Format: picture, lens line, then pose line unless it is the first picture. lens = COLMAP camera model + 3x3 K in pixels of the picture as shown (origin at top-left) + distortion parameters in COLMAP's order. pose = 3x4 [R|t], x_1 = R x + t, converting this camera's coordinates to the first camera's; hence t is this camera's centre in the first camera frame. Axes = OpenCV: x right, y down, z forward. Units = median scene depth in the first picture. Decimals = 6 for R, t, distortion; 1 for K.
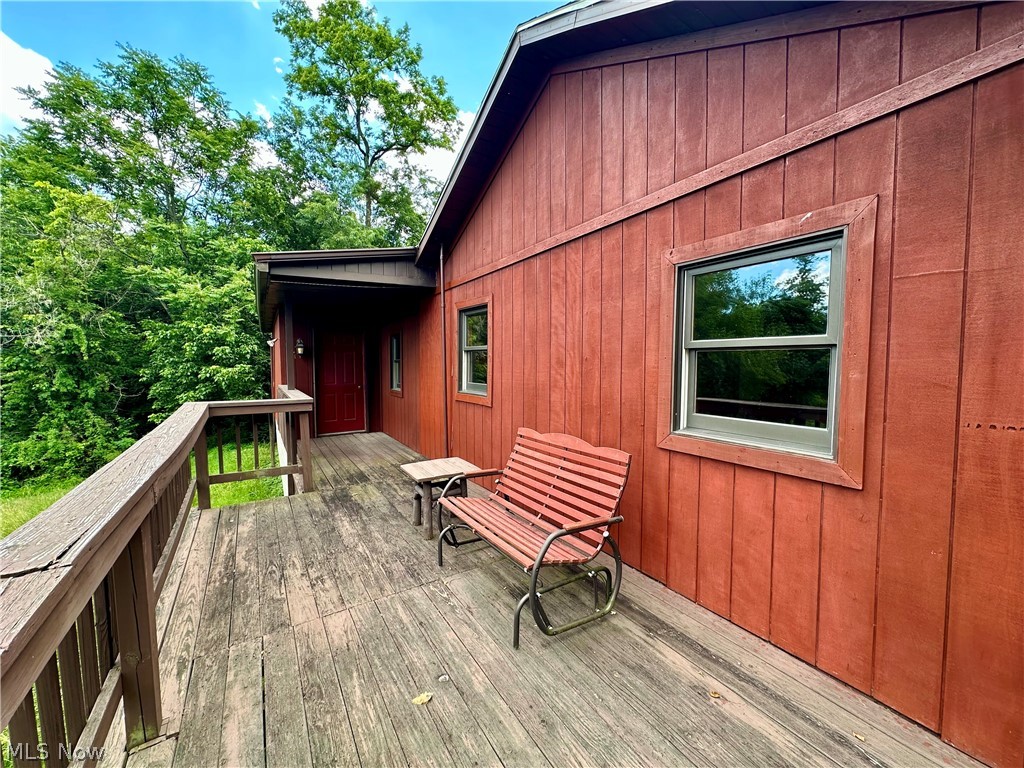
lens RADIAL K [[404.1, 0, 509.1], [0, 404.1, 382.1], [0, 0, 1]] dist [0.012138, 0.000061]
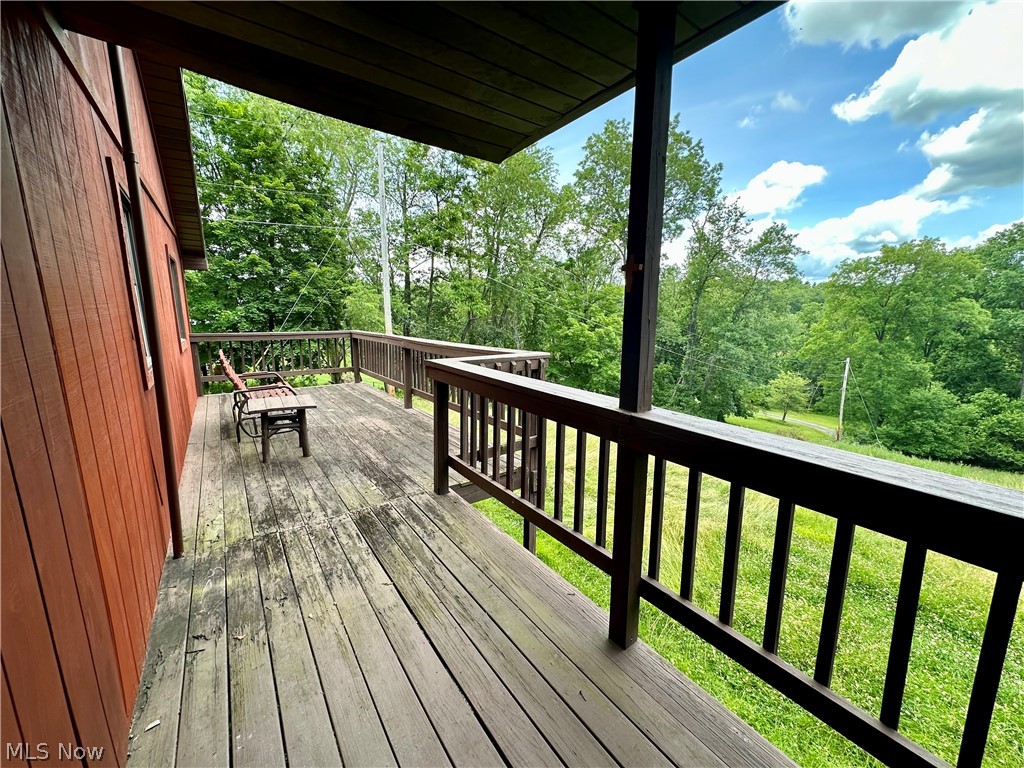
lens RADIAL K [[404.1, 0, 509.1], [0, 404.1, 382.1], [0, 0, 1]] dist [0.012138, 0.000061]
pose [[-0.998446, 0.016316, -0.053282, -0.693505], [0.003704, 0.973488, 0.228710, -0.094322], [0.055601, 0.228157, -0.972035, 1.979244]]
